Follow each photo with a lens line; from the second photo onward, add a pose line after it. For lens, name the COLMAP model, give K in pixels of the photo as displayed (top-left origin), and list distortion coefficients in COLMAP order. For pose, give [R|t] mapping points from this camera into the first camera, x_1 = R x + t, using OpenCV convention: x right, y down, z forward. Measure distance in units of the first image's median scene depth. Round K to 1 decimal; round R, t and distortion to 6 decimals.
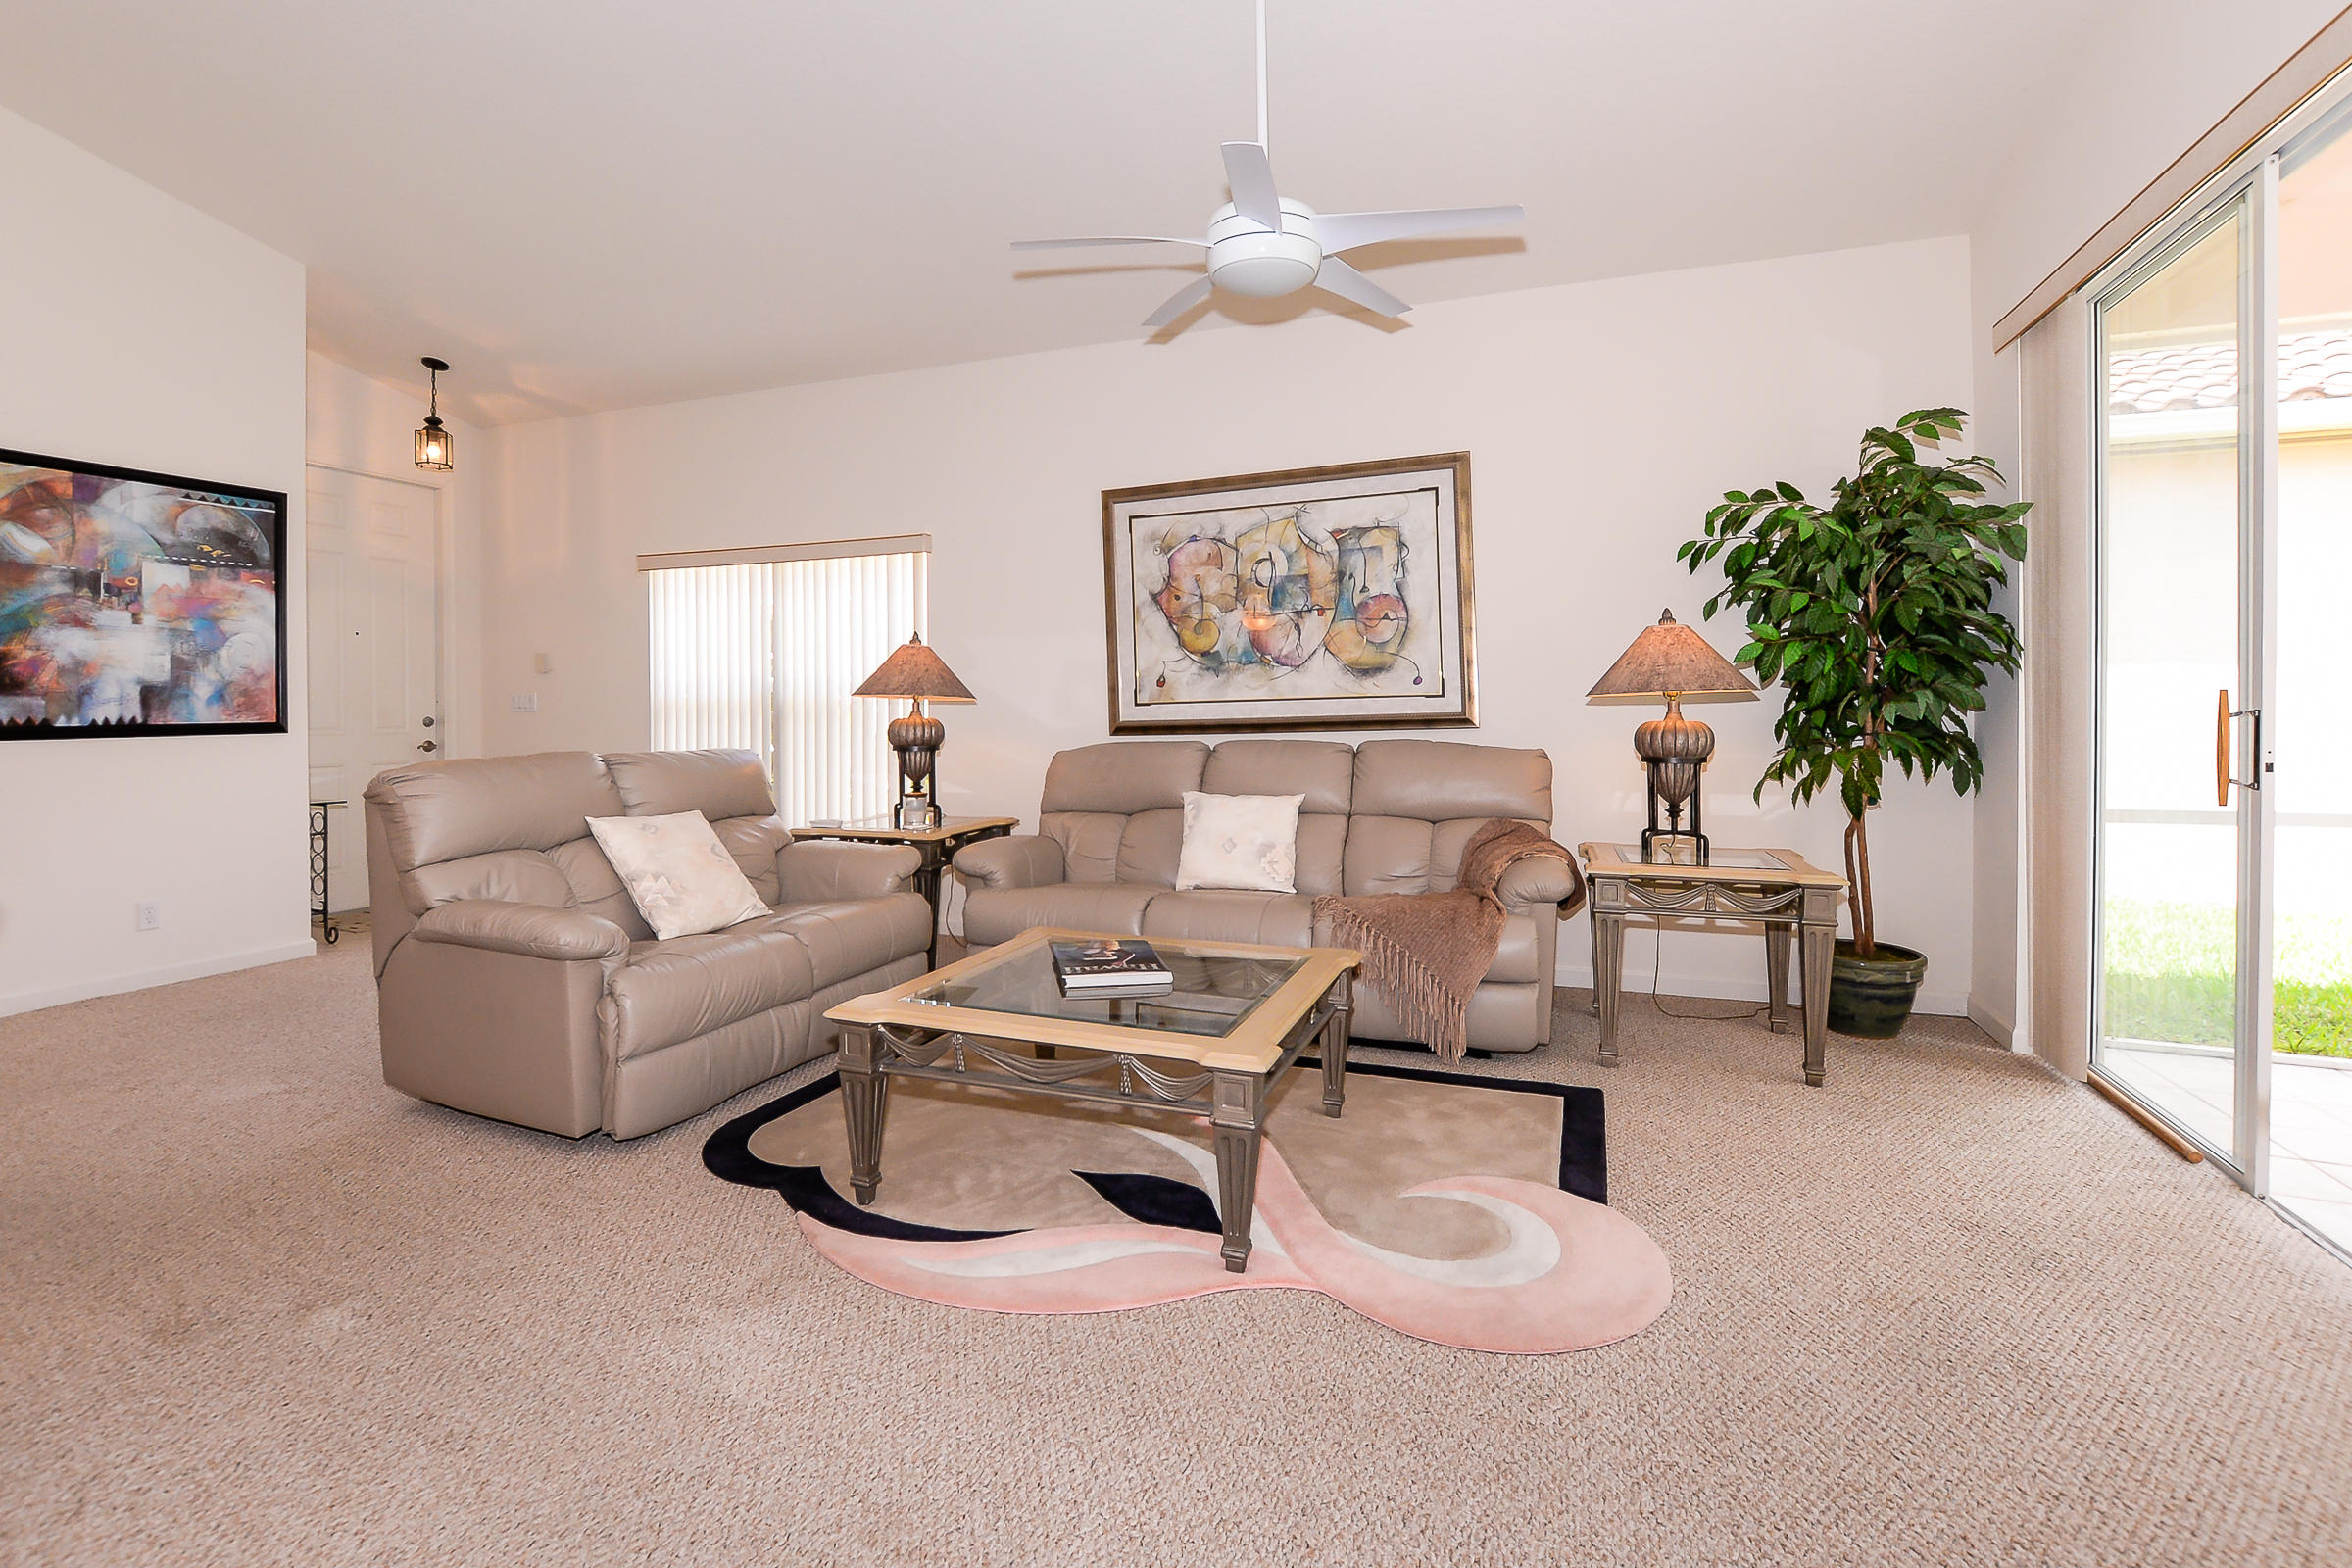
lens RADIAL K [[1084.2, 0, 1170.6], [0, 1084.2, 723.1], [0, 0, 1]] dist [-0.026365, 0.005350]
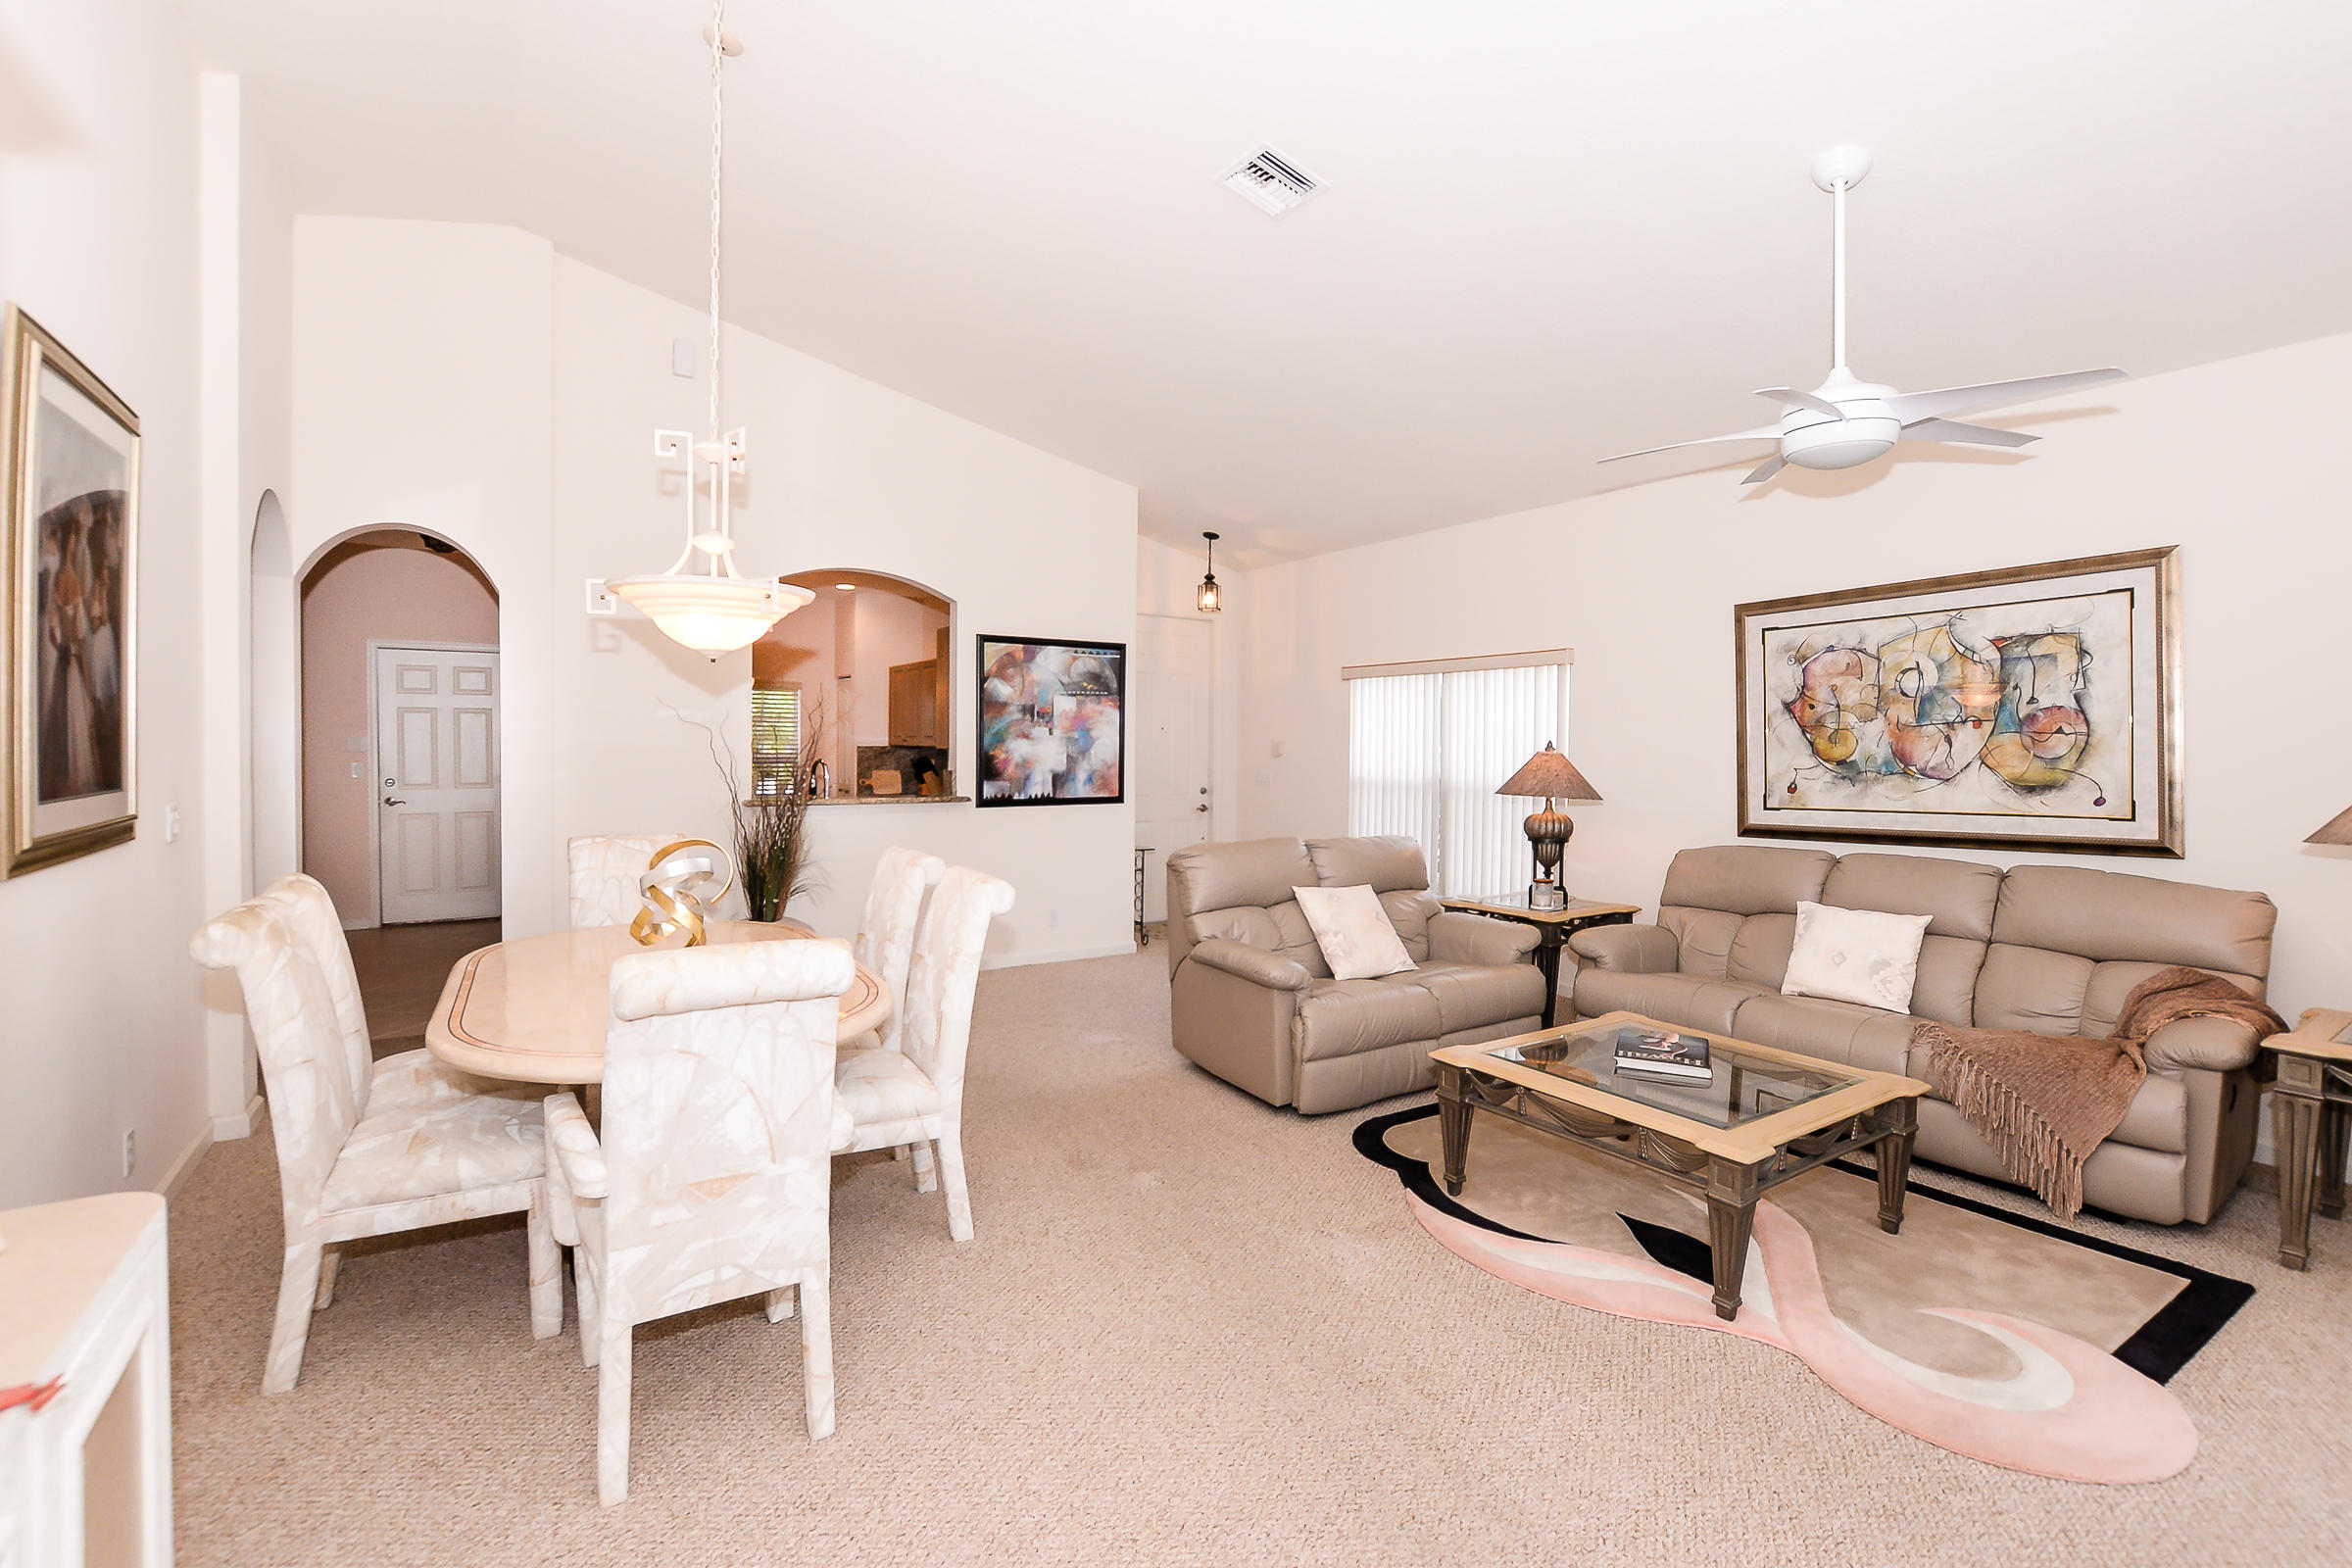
lens RADIAL K [[1054.4, 0, 1176.6], [0, 1054.4, 773.8], [0, 0, 1]] dist [-0.012755, -0.000270]
pose [[0.806045, 0.023767, -0.591377, 0.134151], [-0.018457, 0.999717, 0.015021, -0.068224], [0.591566, -0.001193, 0.806256, -0.187827]]
